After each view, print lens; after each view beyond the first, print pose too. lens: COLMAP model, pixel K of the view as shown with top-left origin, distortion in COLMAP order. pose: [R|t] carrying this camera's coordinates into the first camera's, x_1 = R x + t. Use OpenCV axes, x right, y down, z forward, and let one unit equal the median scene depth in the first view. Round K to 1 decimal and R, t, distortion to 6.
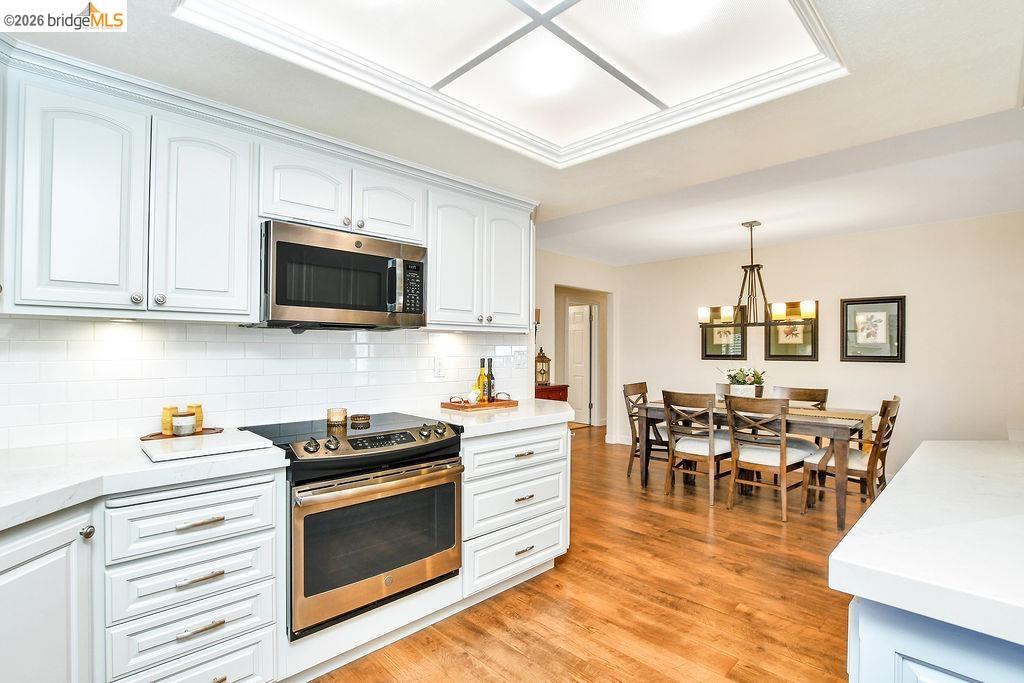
lens RADIAL K [[492.2, 0, 510.7], [0, 492.2, 346.6], [0, 0, 1]] dist [-0.002092, 0.001058]
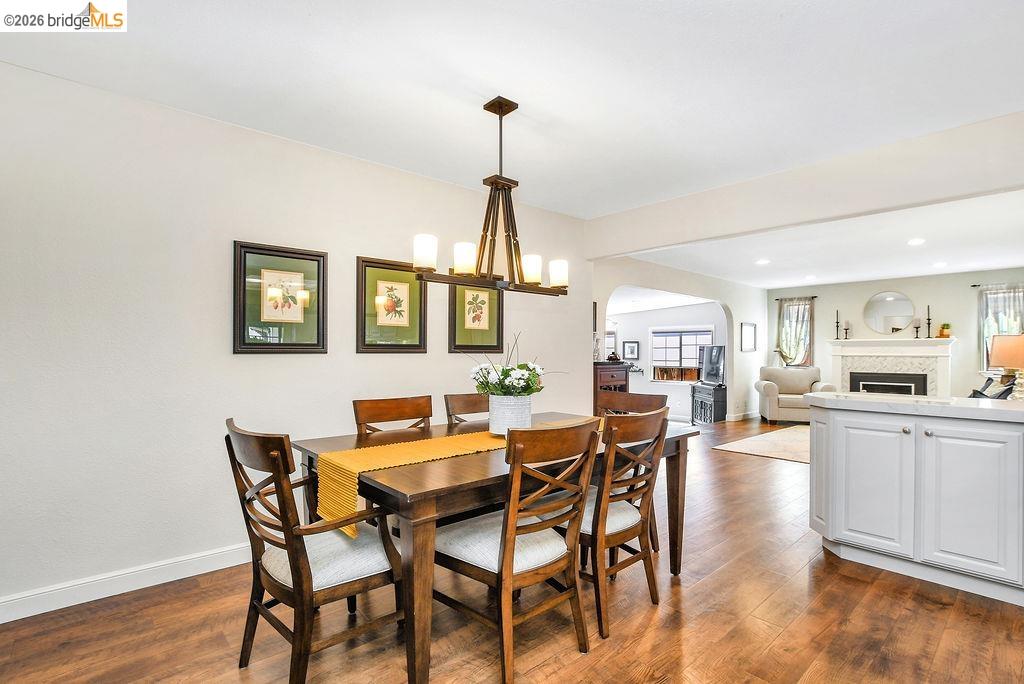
lens RADIAL K [[495.6, 0, 521.2], [0, 495.6, 349.9], [0, 0, 1]] dist [-0.026091, 0.002406]
pose [[0.045571, -0.013125, 0.998875, -0.069864], [-0.016511, 0.999767, 0.013890, 0.014328], [-0.998825, -0.017126, 0.045344, 0.886301]]
